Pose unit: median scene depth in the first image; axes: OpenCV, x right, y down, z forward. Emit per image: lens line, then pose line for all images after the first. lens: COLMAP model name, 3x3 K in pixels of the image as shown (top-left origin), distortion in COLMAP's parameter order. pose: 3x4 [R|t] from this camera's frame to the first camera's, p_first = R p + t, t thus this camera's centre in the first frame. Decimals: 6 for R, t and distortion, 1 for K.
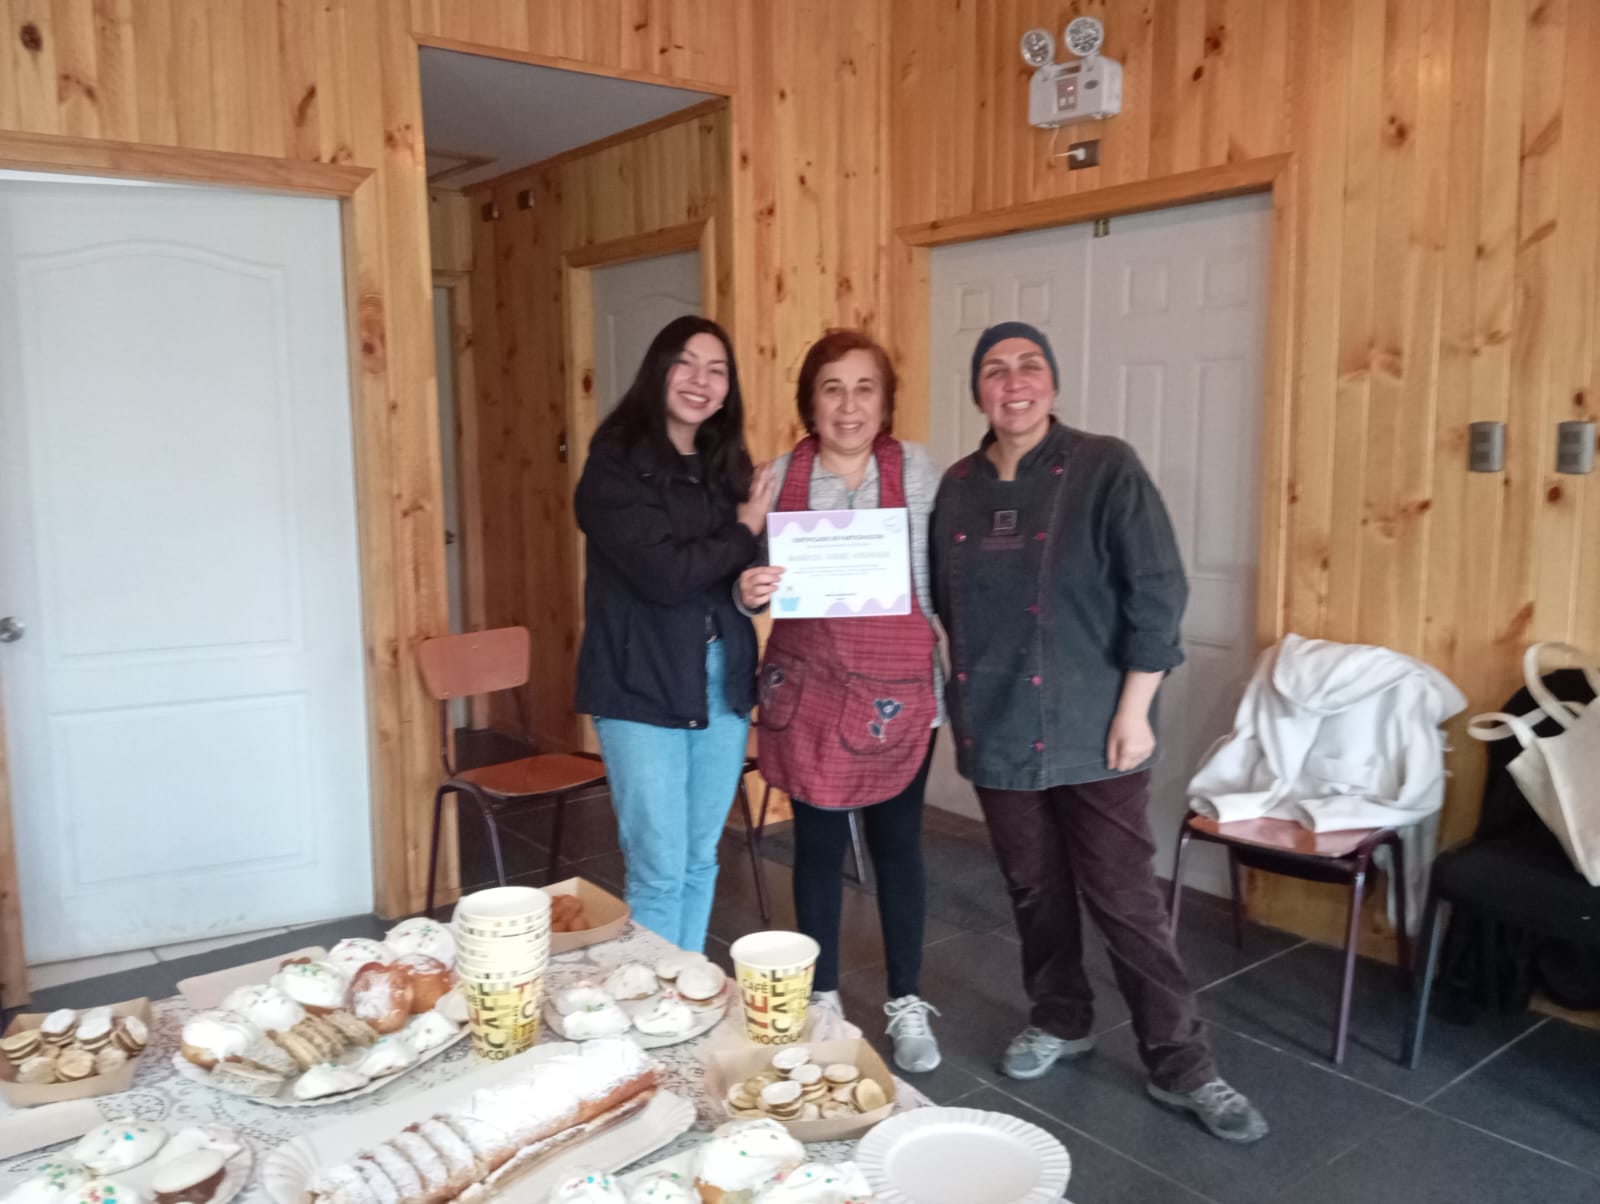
lens RADIAL K [[1296.4, 0, 802.4], [0, 1296.4, 601.1], [0, 0, 1]] dist [0.091511, -0.172108]
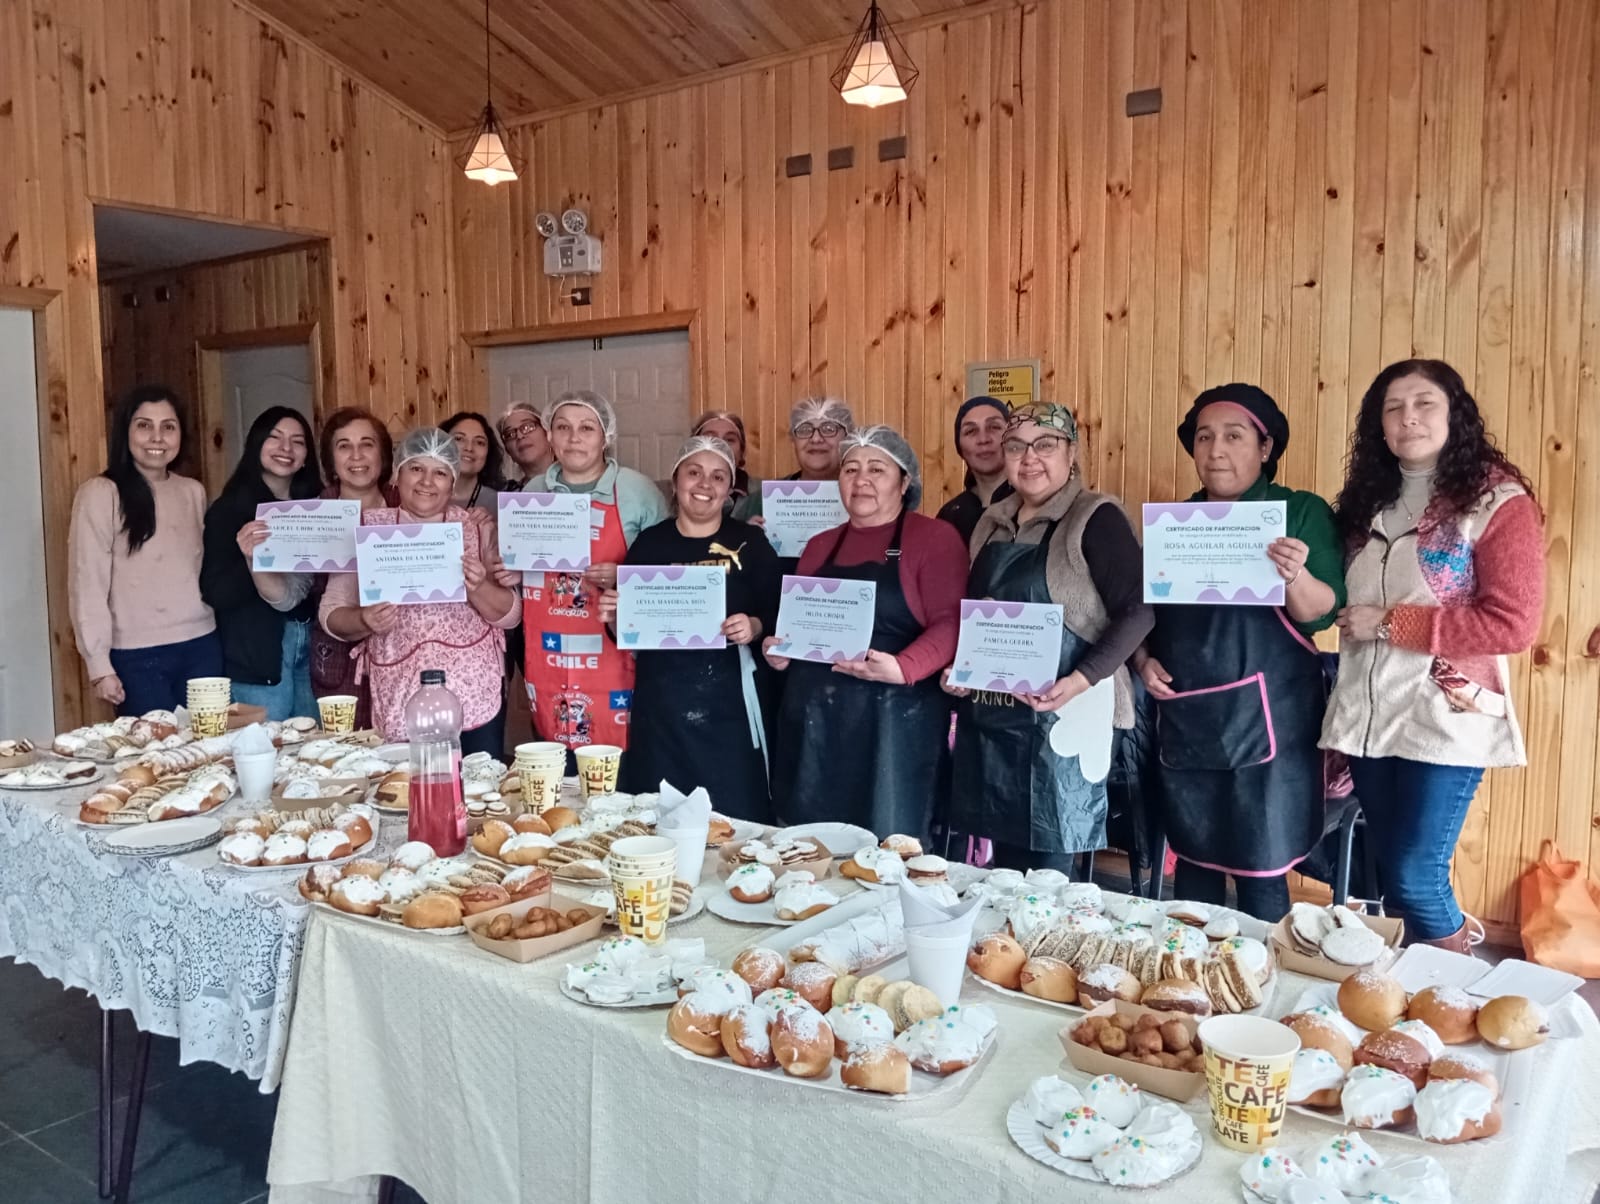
lens RADIAL K [[1296.4, 0, 794.4], [0, 1296.4, 606.5], [0, 0, 1]] dist [0.091511, -0.172108]
pose [[0.965453, -0.020215, 0.259790, 0.060241], [0.029641, 0.999035, -0.032415, 0.076531], [-0.258884, 0.038996, 0.965121, -0.538516]]
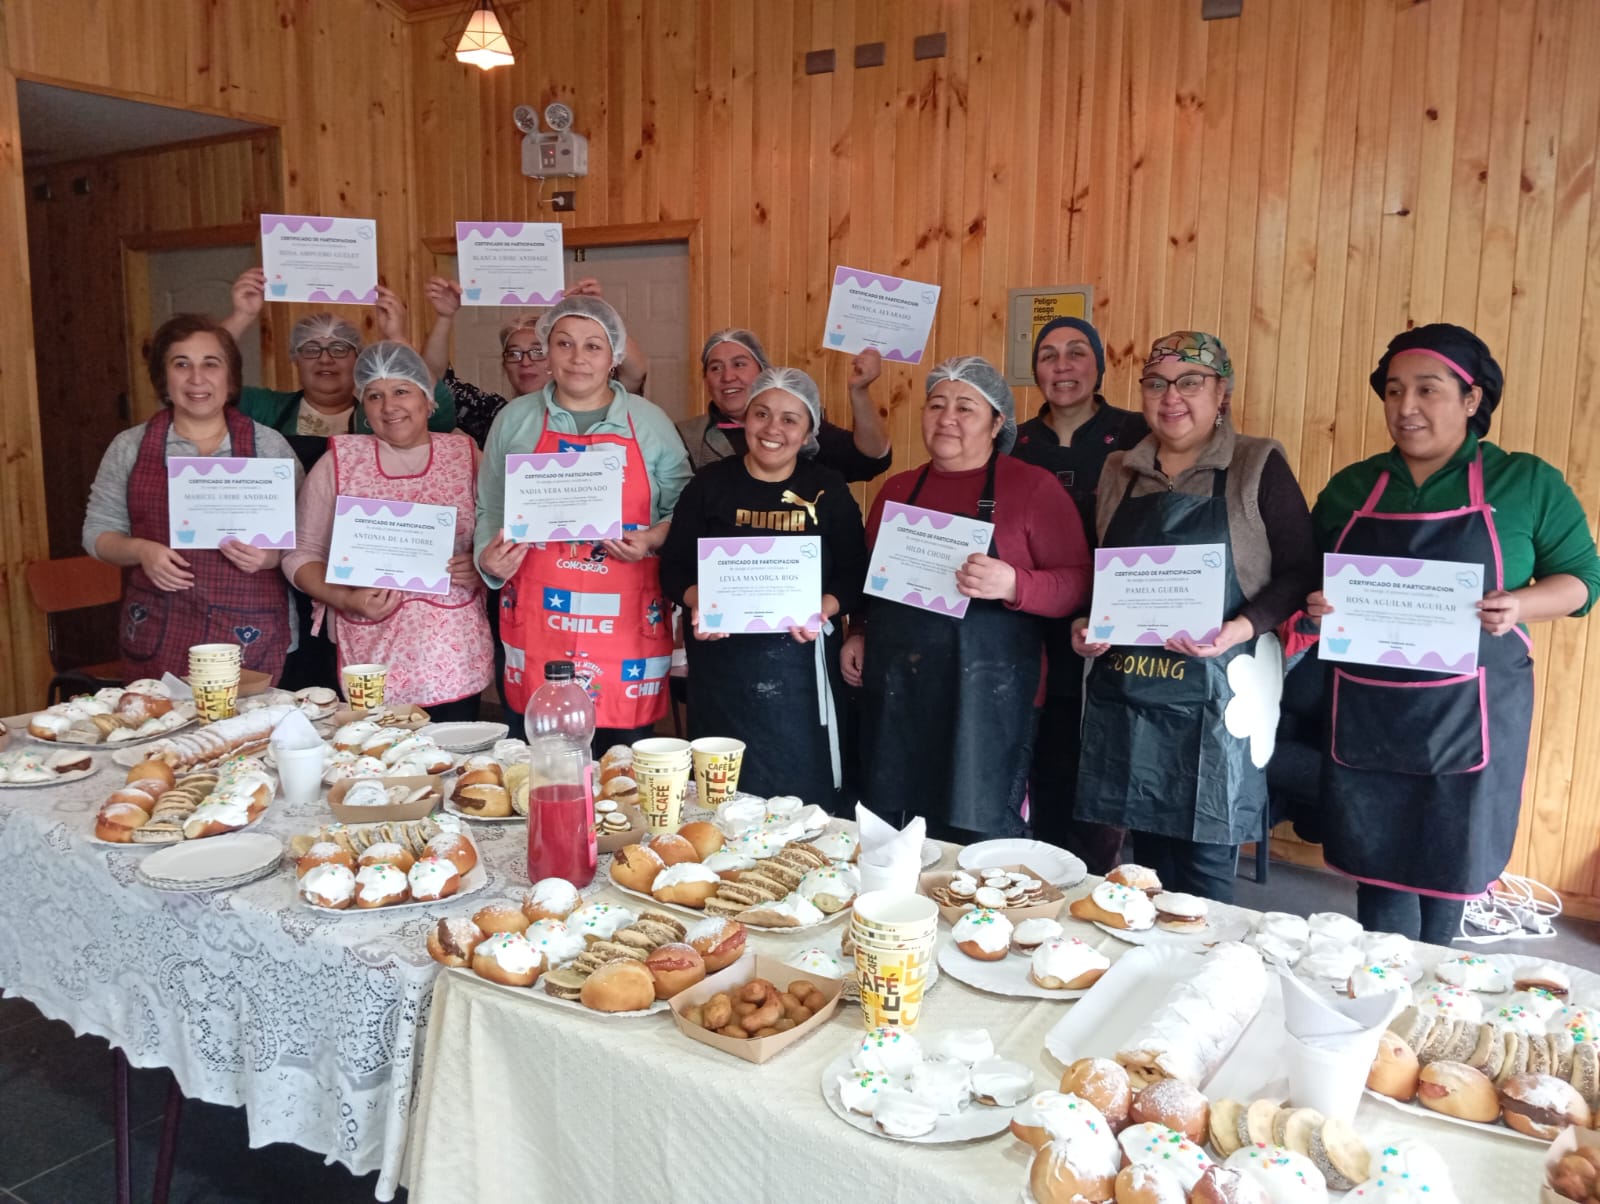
lens RADIAL K [[1296.4, 0, 789.1], [0, 1296.4, 596.1], [0, 0, 1]] dist [0.091511, -0.172108]
pose [[0.944099, -0.026265, 0.328614, -0.023440], [0.019748, 0.999537, 0.023153, 0.047033], [-0.329070, -0.015370, 0.944180, -0.402735]]
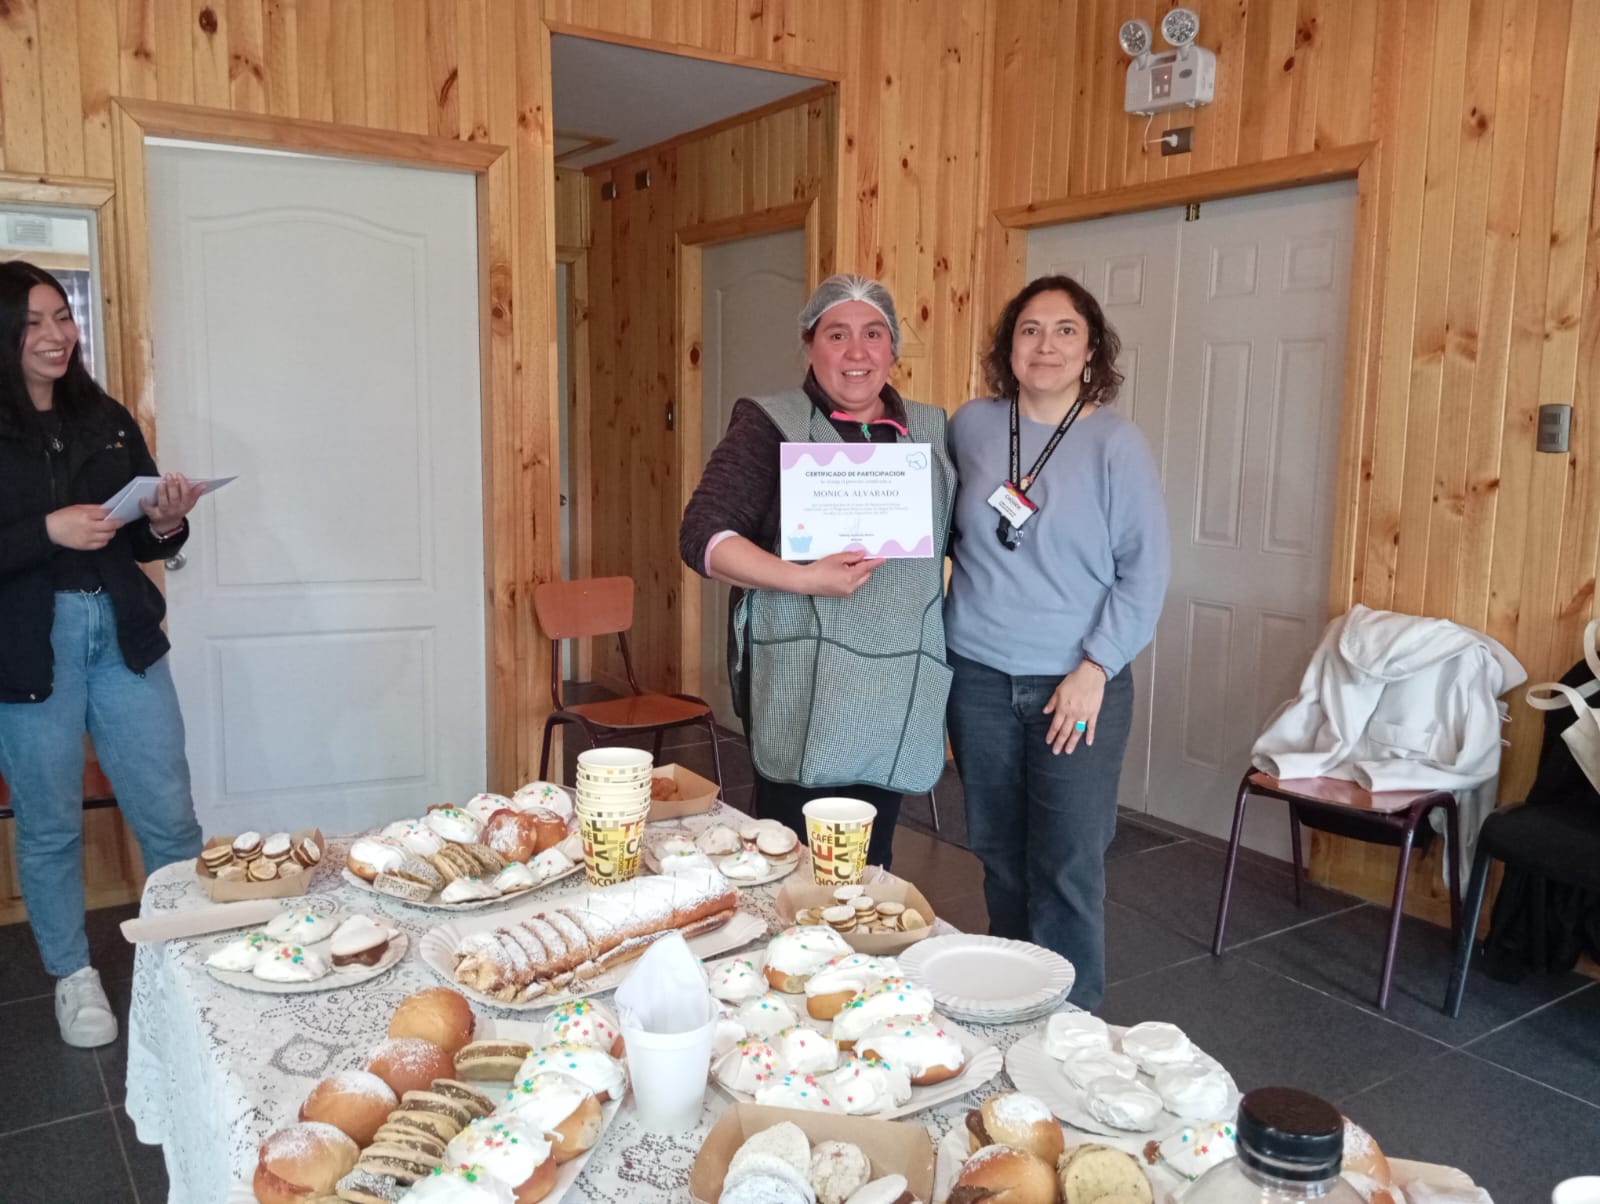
lens RADIAL K [[1296.4, 0, 803.5], [0, 1296.4, 598.0], [0, 0, 1]] dist [0.091511, -0.172108]
pose [[0.996700, 0.036465, -0.072523, 0.009174], [-0.035999, 0.999322, 0.007725, 0.025741], [0.072756, -0.005088, 0.997337, -0.064737]]
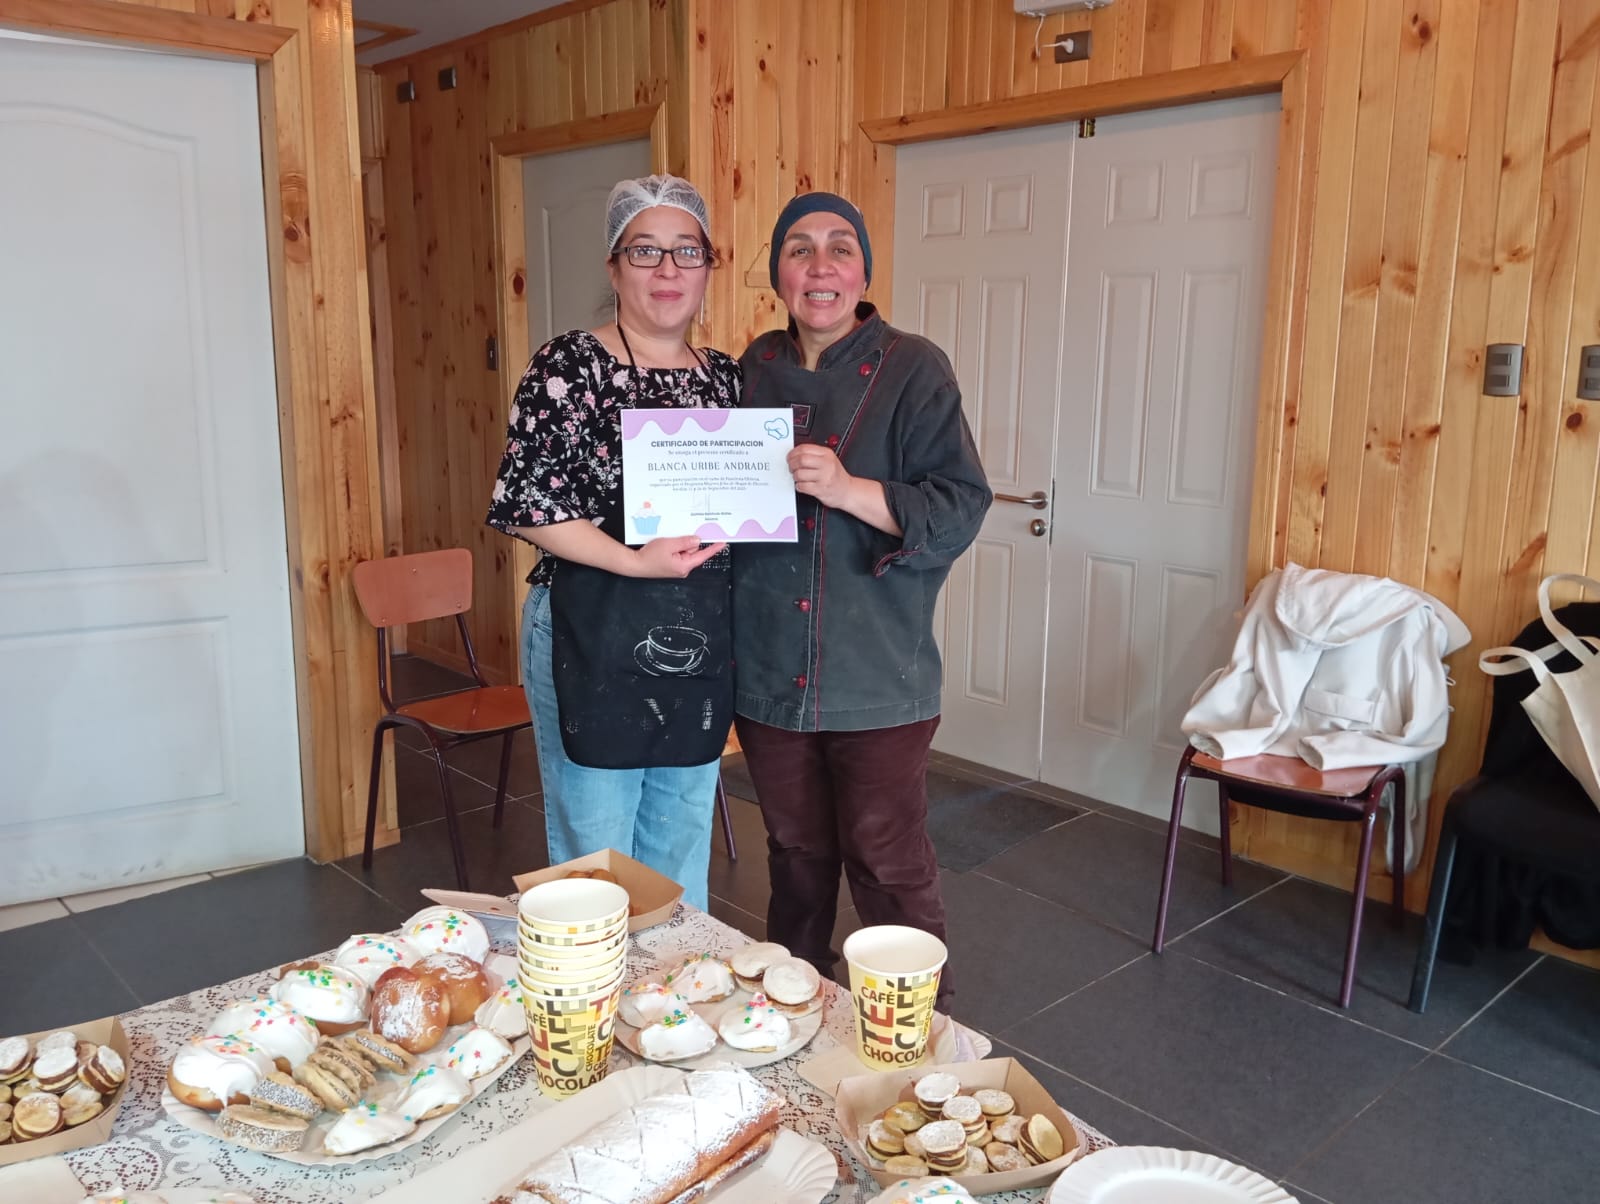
lens RADIAL K [[1296.4, 0, 801.4], [0, 1296.4, 594.0], [0, 0, 1]] dist [0.091511, -0.172108]
pose [[0.996656, 0.004732, 0.081571, -0.057019], [-0.009411, 0.998326, 0.057068, -0.003237], [-0.081164, -0.057645, 0.995032, 0.069337]]
